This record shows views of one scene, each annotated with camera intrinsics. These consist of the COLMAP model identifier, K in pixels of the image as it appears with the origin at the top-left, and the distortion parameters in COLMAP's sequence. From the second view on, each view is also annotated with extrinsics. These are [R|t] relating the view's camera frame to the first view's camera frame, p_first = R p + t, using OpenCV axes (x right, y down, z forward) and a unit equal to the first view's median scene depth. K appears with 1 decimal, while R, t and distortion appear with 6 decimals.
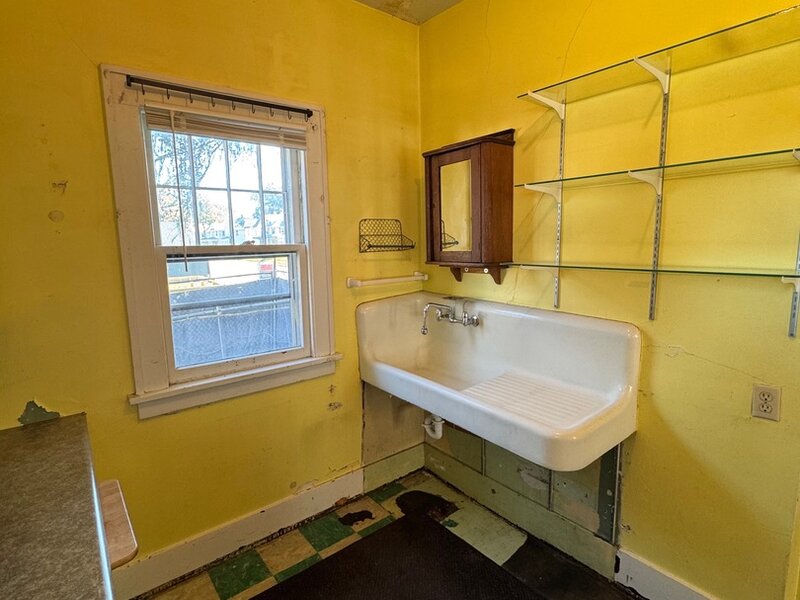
lens RADIAL K [[426.2, 0, 404.5], [0, 426.2, 299.9], [0, 0, 1]] dist [0.002317, 0.000113]
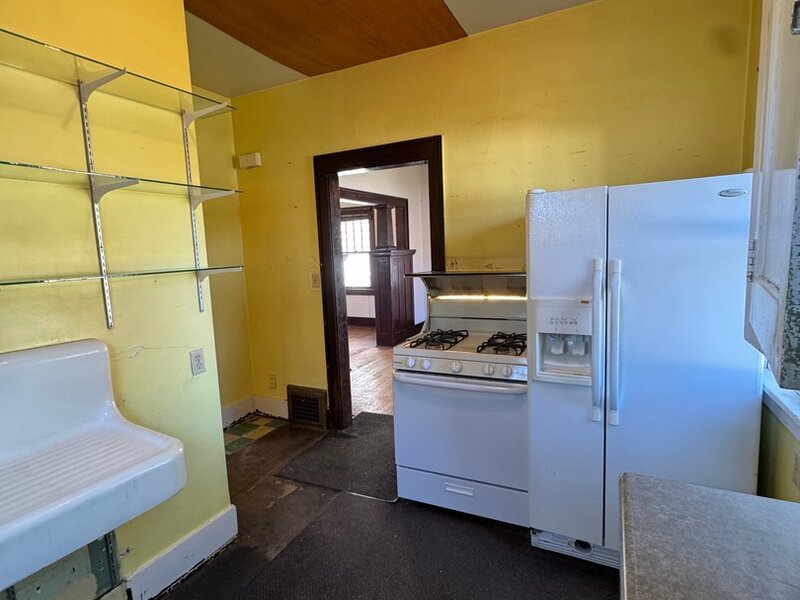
lens RADIAL K [[426.2, 0, 404.5], [0, 426.2, 299.9], [0, 0, 1]] dist [0.002317, 0.000113]
pose [[-0.423827, -0.078747, 0.902313, -0.601694], [0.169539, 0.971708, 0.164438, -0.065688], [-0.889734, 0.222671, -0.398486, 0.770643]]
